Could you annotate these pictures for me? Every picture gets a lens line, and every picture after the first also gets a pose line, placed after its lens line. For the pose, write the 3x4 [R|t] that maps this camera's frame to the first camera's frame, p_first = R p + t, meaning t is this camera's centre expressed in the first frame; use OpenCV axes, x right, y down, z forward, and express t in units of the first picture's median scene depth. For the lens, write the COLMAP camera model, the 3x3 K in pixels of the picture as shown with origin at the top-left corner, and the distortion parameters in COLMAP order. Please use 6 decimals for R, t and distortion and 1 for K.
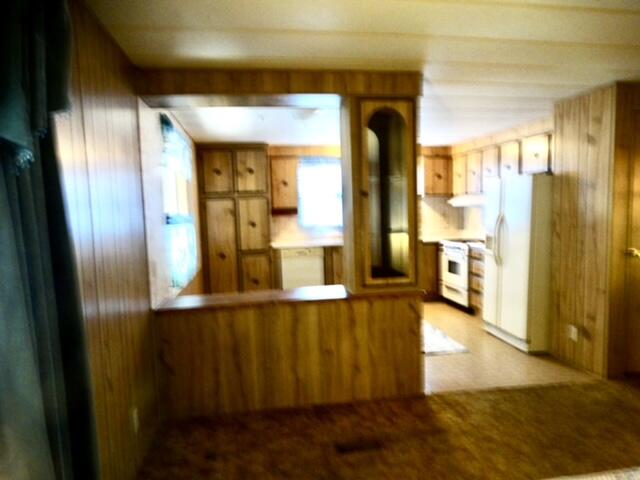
lens RADIAL K [[445.4, 0, 320.0], [0, 445.4, 240.0], [0, 0, 1]] dist [-0.125222, 0.000059]
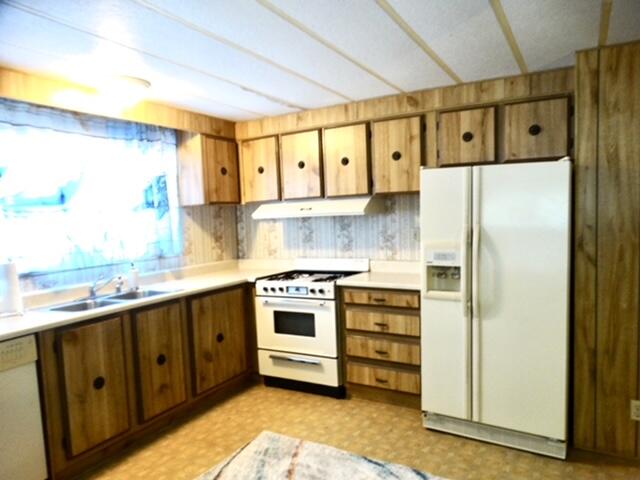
lens RADIAL K [[449.0, 0, 320.0], [0, 449.0, 240.0], [0, 0, 1]] dist [0.003646, 0.001017]
pose [[0.641770, -0.047766, 0.765409, -0.172827], [0.088089, 0.996044, -0.011701, -0.052420], [-0.761822, 0.074933, 0.643438, 0.788155]]
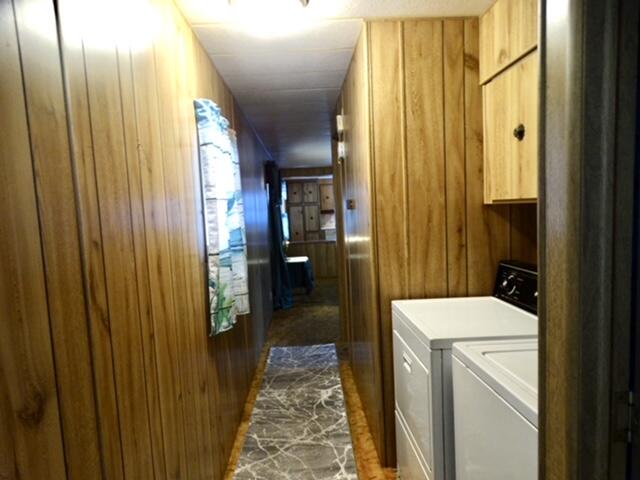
lens RADIAL K [[445.4, 0, 320.0], [0, 445.4, 240.0], [0, 0, 1]] dist [-0.125222, 0.000059]
pose [[0.992610, -0.003490, -0.121299, 0.188720], [0.003950, 0.999986, 0.003552, 0.081724], [0.121285, -0.004005, 0.992610, -1.447620]]
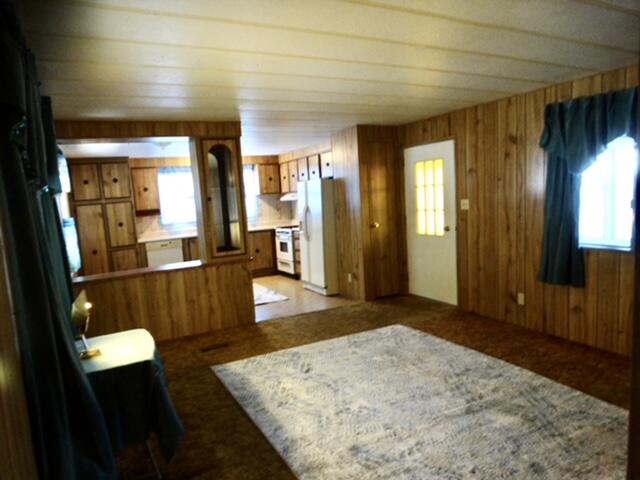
lens RADIAL K [[448.5, 0, 317.8], [0, 448.5, 227.8], [0, 0, 1]] dist [-0.001221, 0.000660]
pose [[0.949961, -0.062610, 0.306029, -0.019664], [0.067654, 0.997691, -0.005891, 0.025183], [-0.304954, 0.026301, 0.952004, -0.463875]]
